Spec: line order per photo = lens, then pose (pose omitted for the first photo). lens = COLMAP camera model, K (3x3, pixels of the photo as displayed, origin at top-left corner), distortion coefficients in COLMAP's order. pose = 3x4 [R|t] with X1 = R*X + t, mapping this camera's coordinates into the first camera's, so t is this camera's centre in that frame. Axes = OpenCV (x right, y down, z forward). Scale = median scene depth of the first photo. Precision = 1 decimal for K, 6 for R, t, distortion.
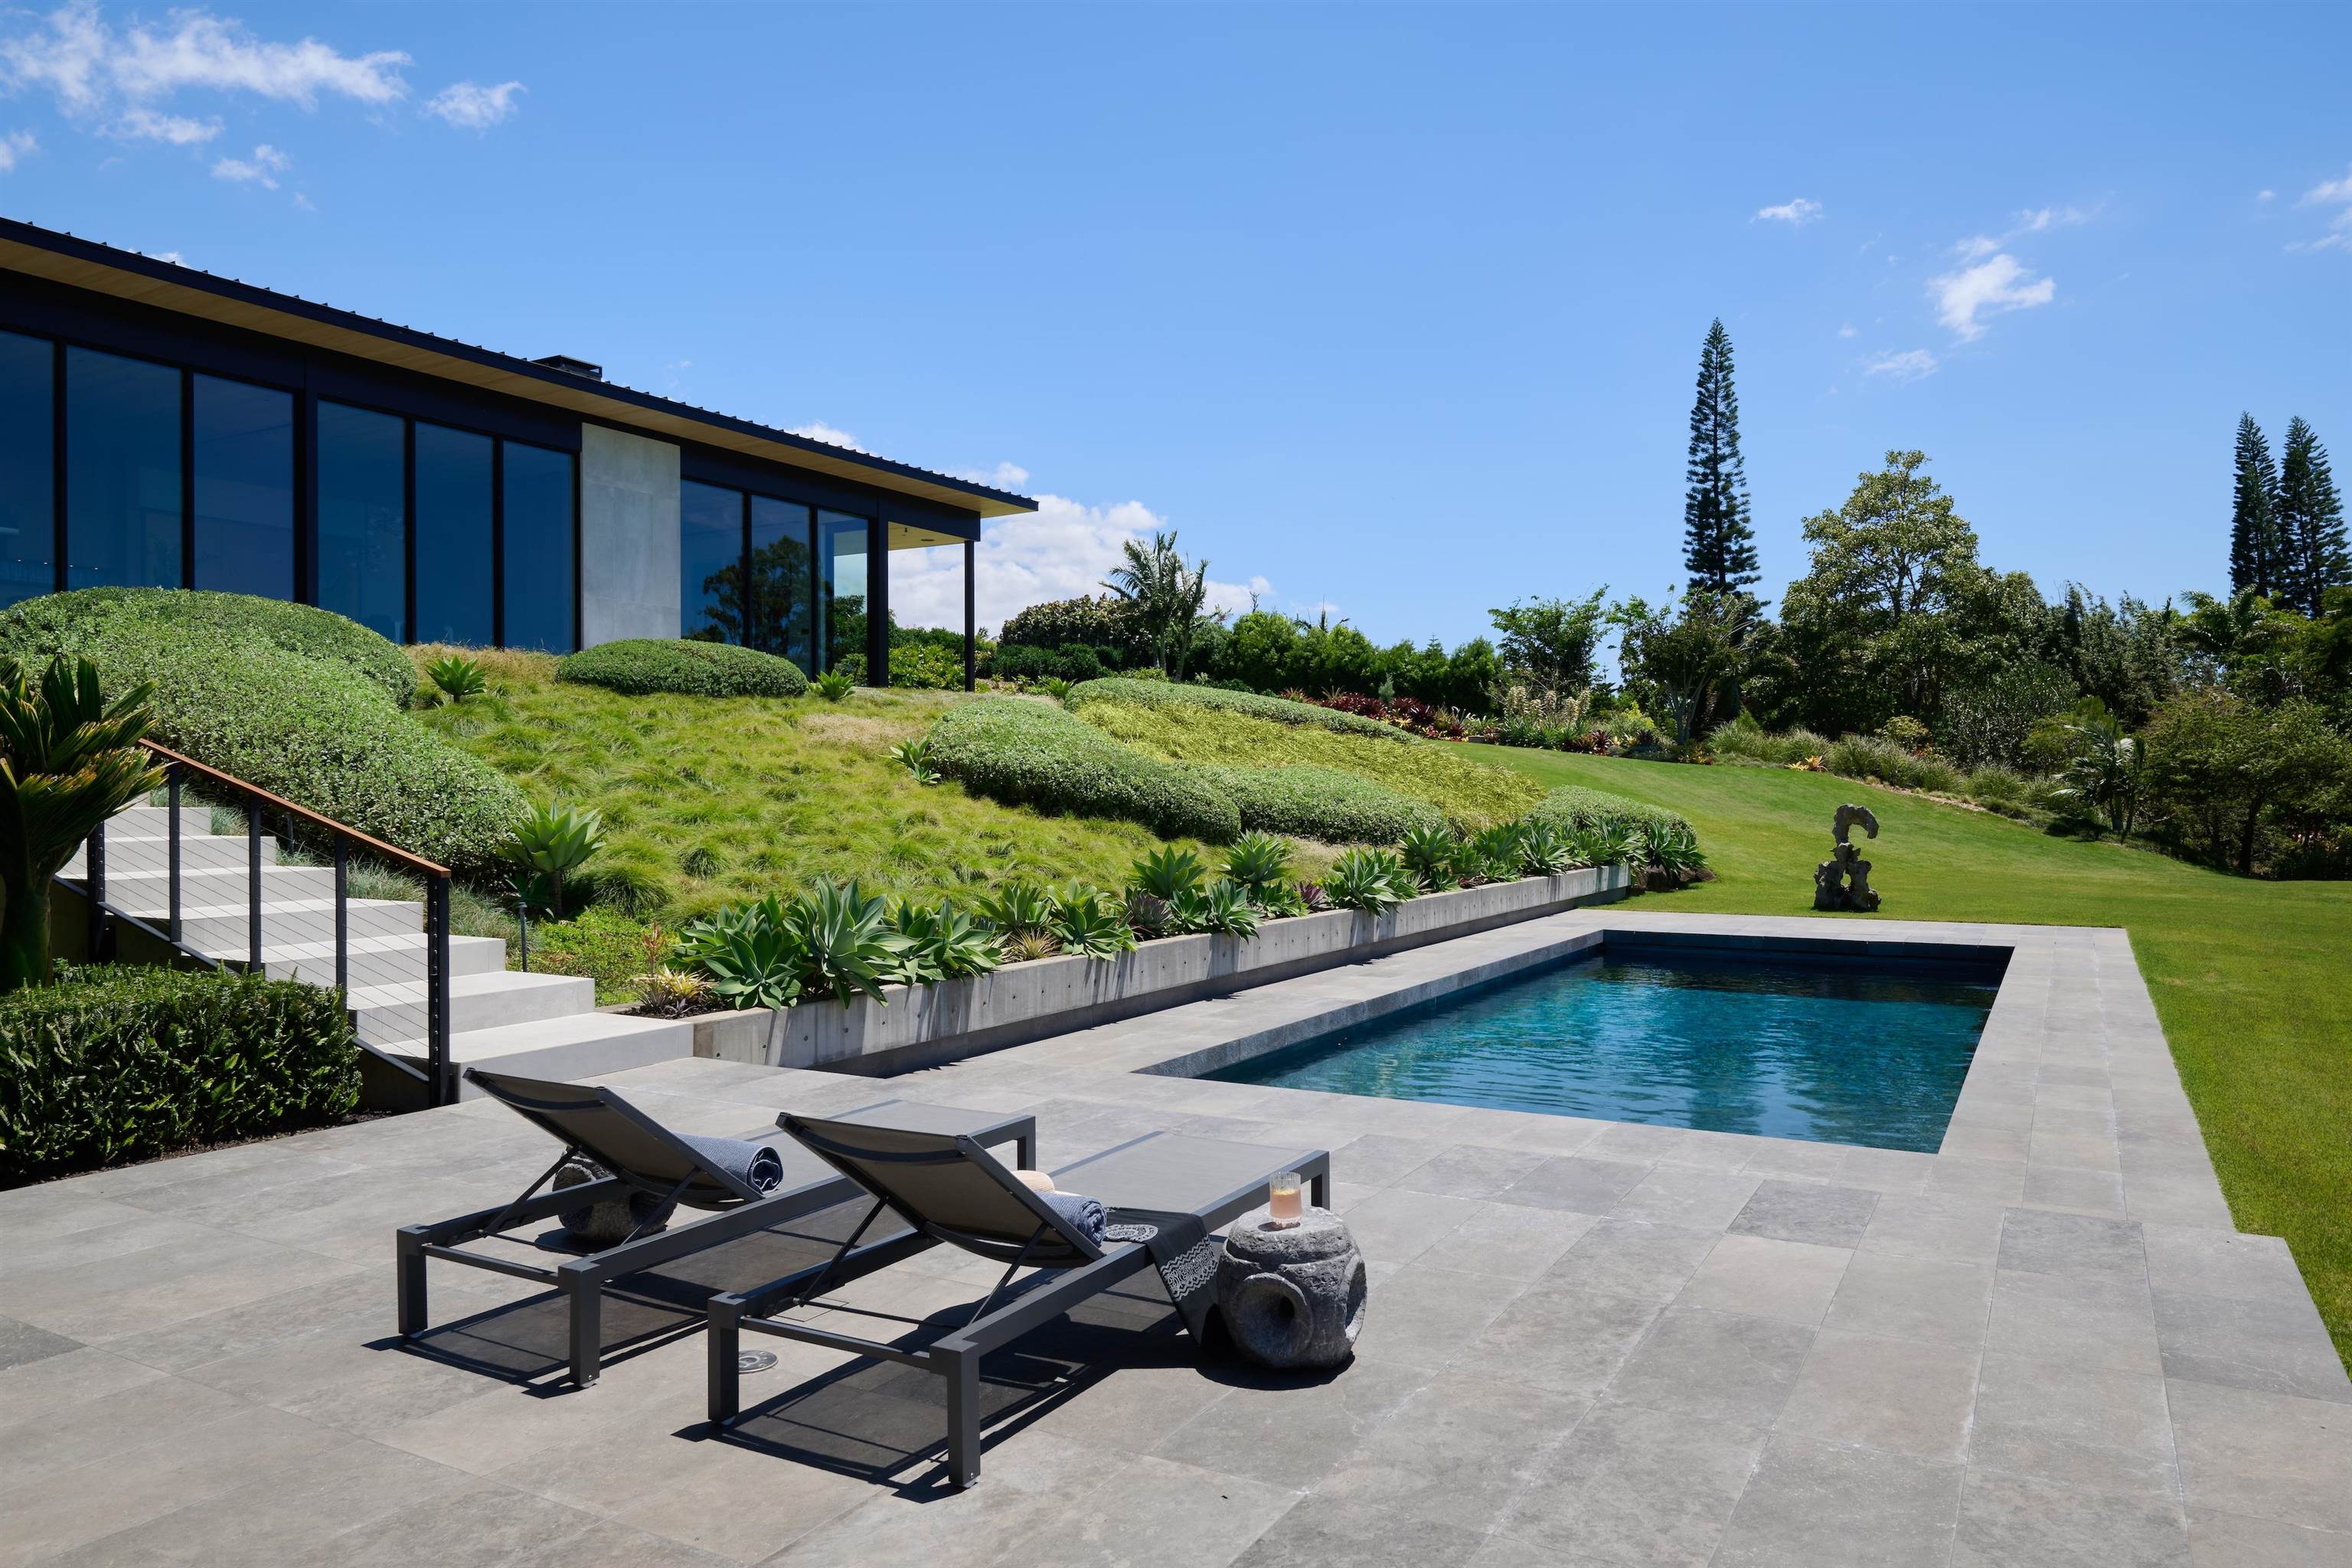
lens RADIAL K [[1637.1, 0, 1171.9], [0, 1637.1, 780.5], [0, 0, 1]] dist [-0.001451, 0.000098]
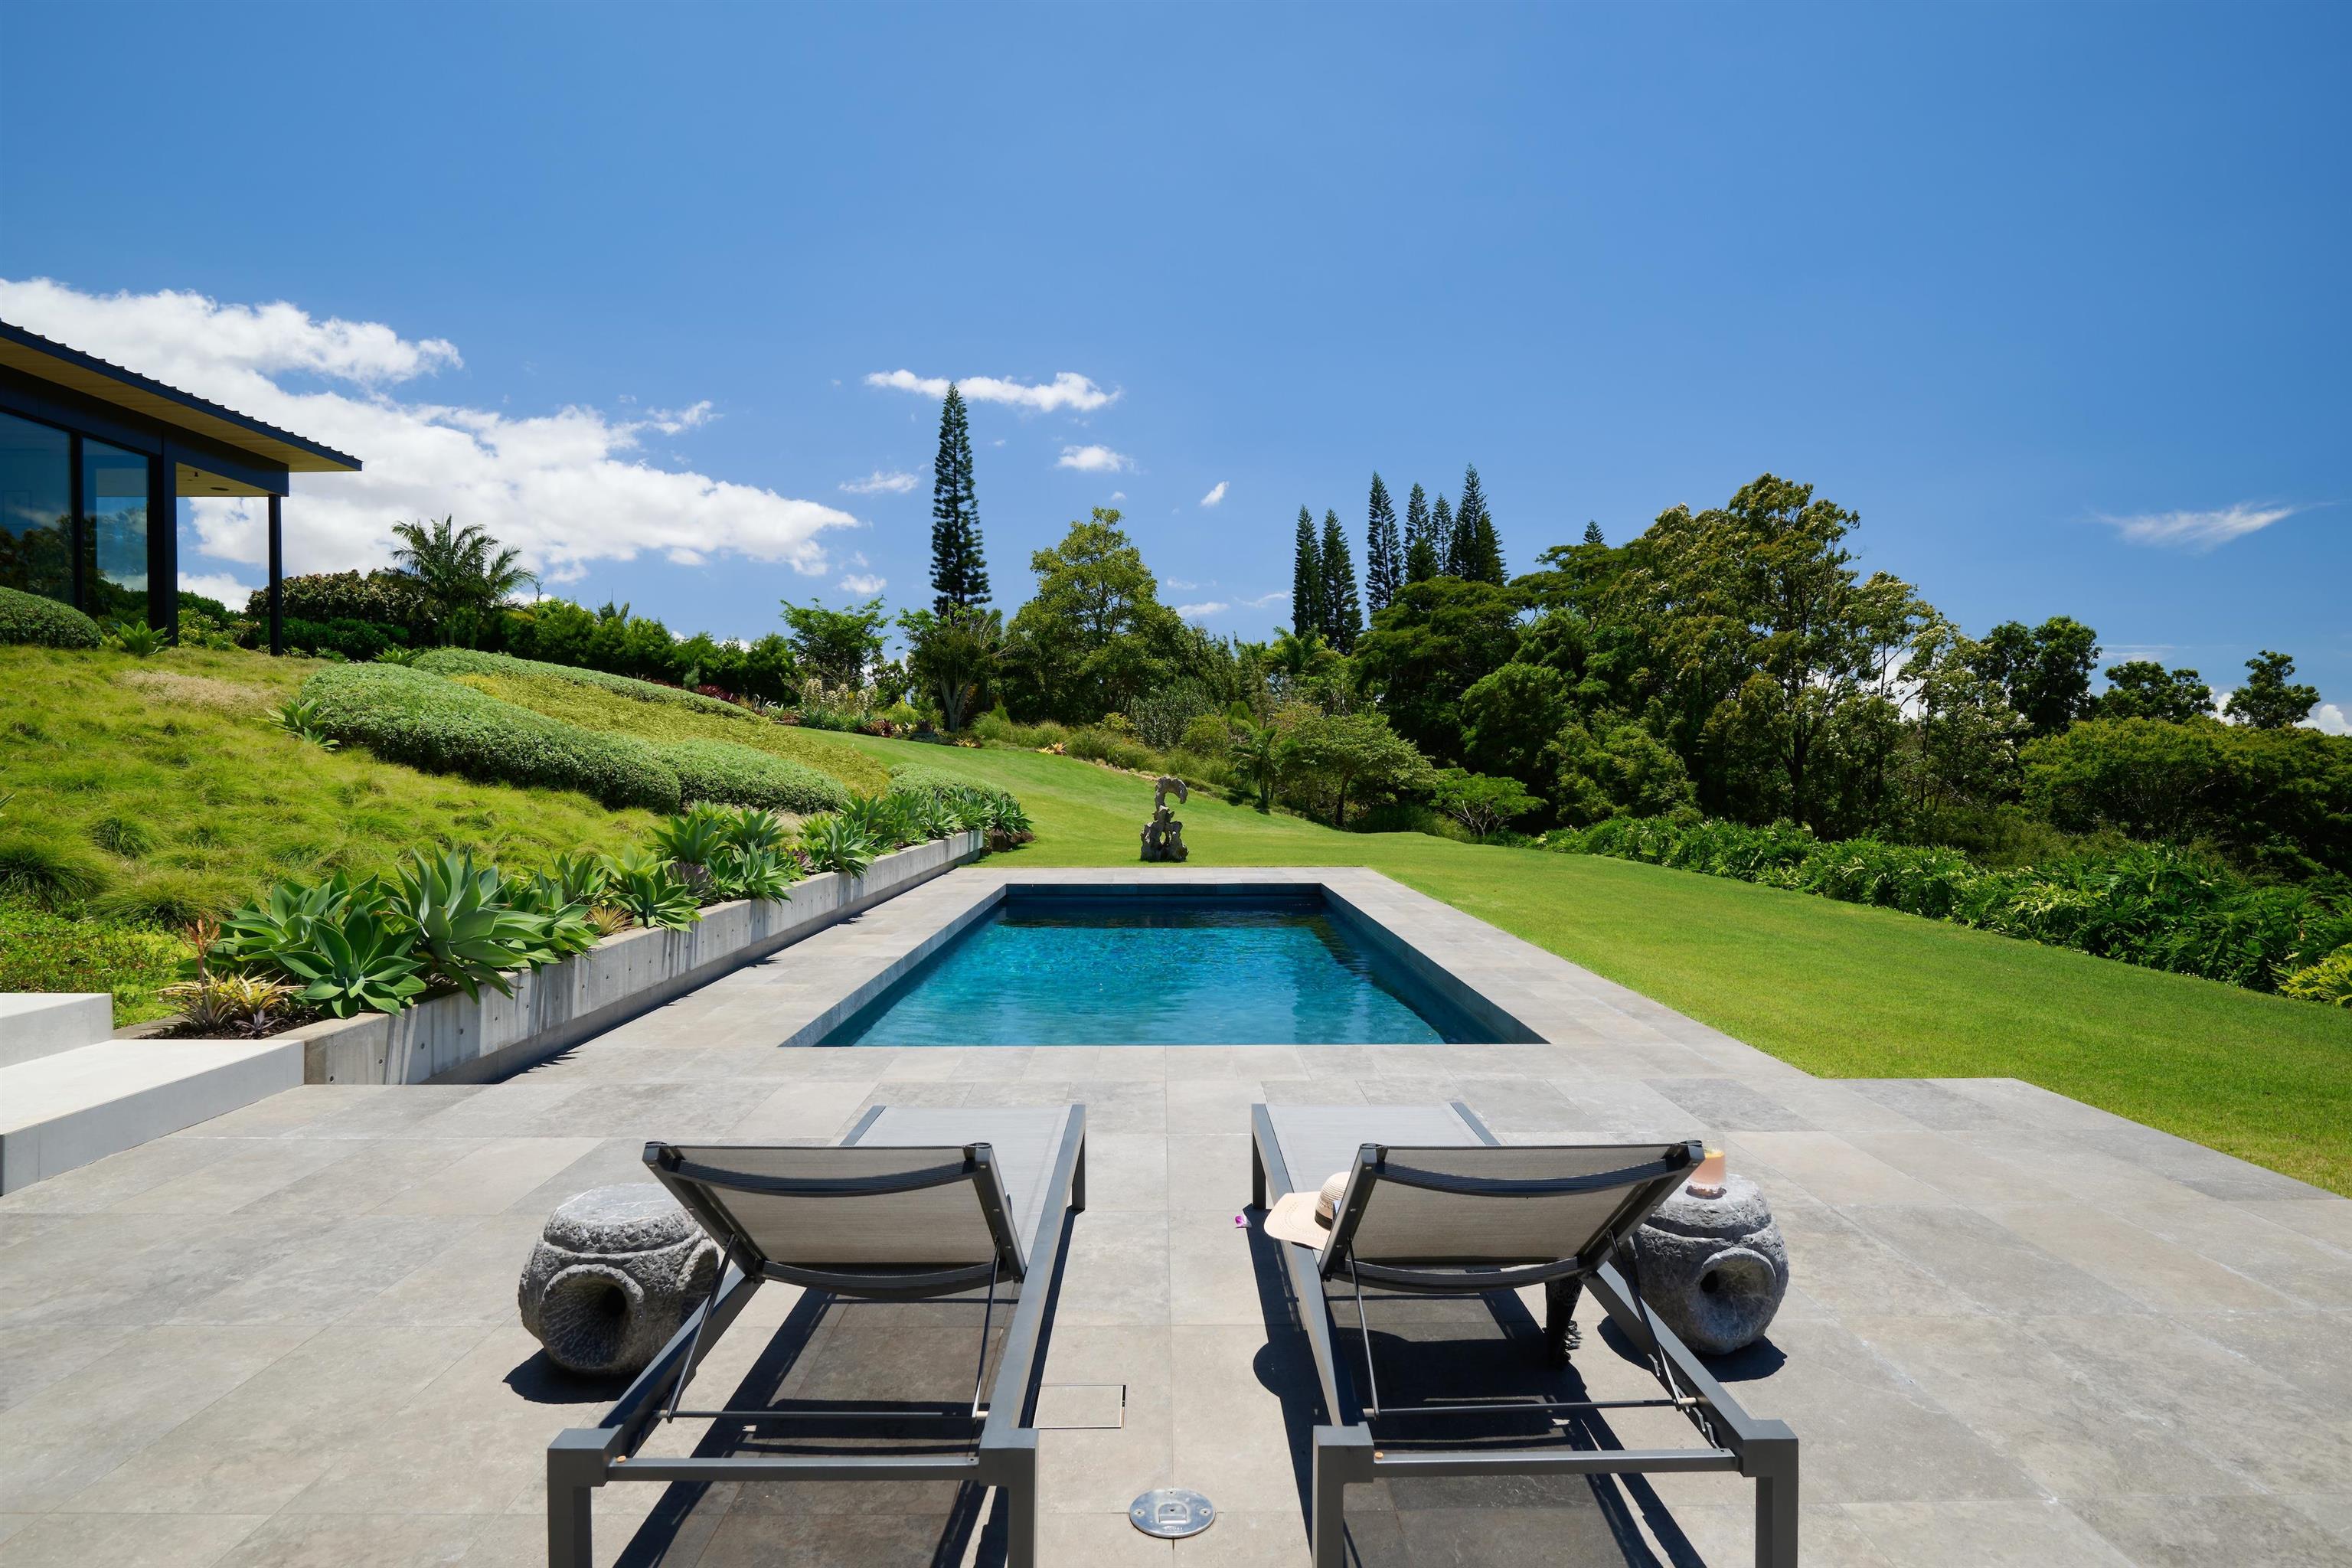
lens RADIAL K [[1353.8, 0, 1163.7], [0, 1353.8, 789.8], [0, 0, 1]] dist [0.000306, -0.002091]
pose [[0.855202, -0.004630, 0.518275, -0.116889], [-0.003253, 0.999892, 0.014301, 0.009284], [-0.518285, -0.013916, 0.855095, 0.109558]]
